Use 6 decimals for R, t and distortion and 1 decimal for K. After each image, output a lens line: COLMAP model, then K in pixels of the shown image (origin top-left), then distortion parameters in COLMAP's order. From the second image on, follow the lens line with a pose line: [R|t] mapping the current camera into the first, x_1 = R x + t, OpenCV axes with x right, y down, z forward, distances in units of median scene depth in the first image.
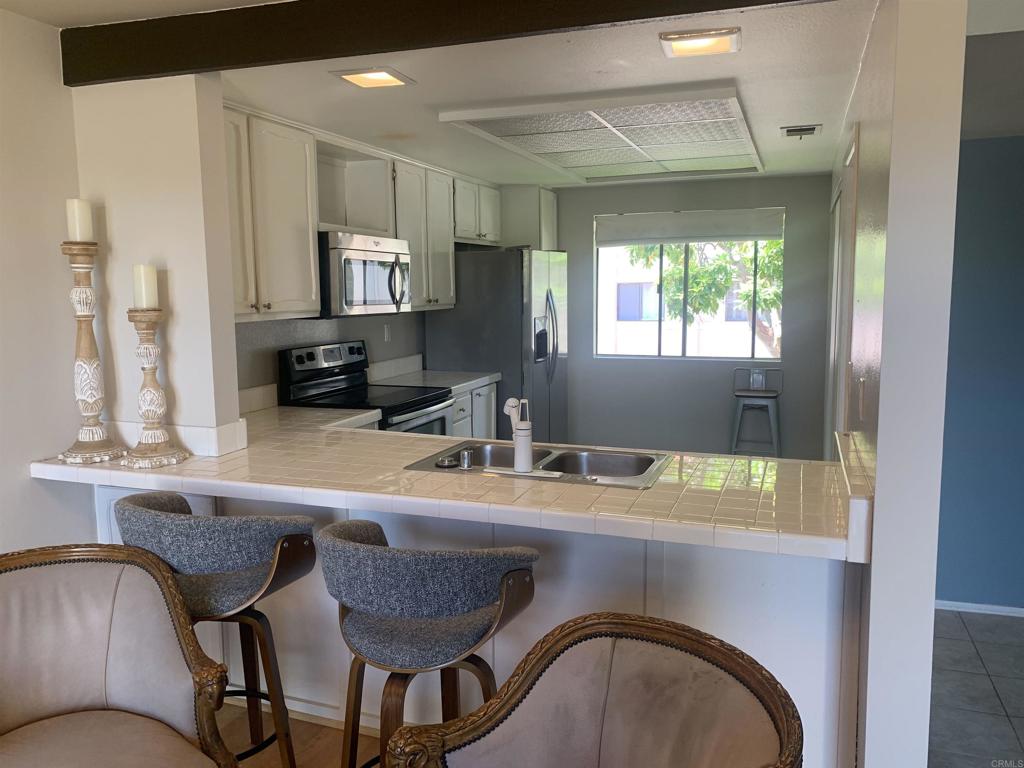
lens RADIAL K [[790.6, 0, 512.9], [0, 790.6, 383.0], [0, 0, 1]] dist [0.034268, -0.025819]
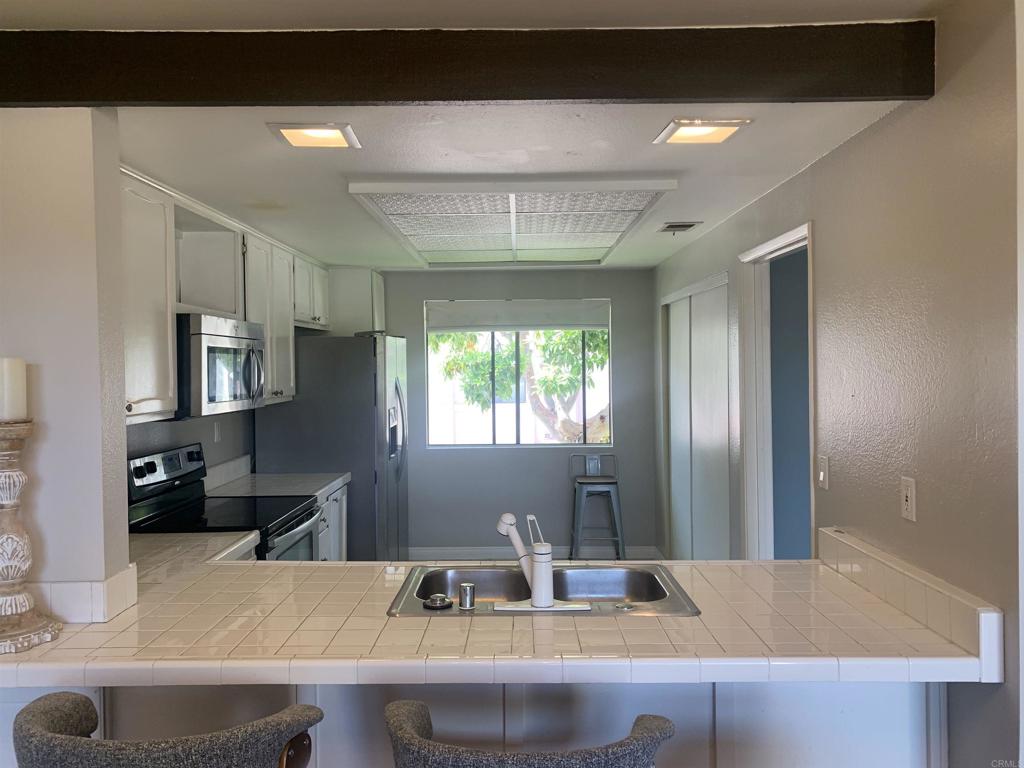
lens RADIAL K [[790.6, 0, 513.7], [0, 790.6, 380.0], [0, 0, 1]] dist [0.034268, -0.025819]
pose [[0.943342, -0.008403, 0.331716, -0.140620], [0.043860, 0.994066, -0.099548, -0.019865], [-0.328911, 0.108457, 0.938112, 0.096114]]
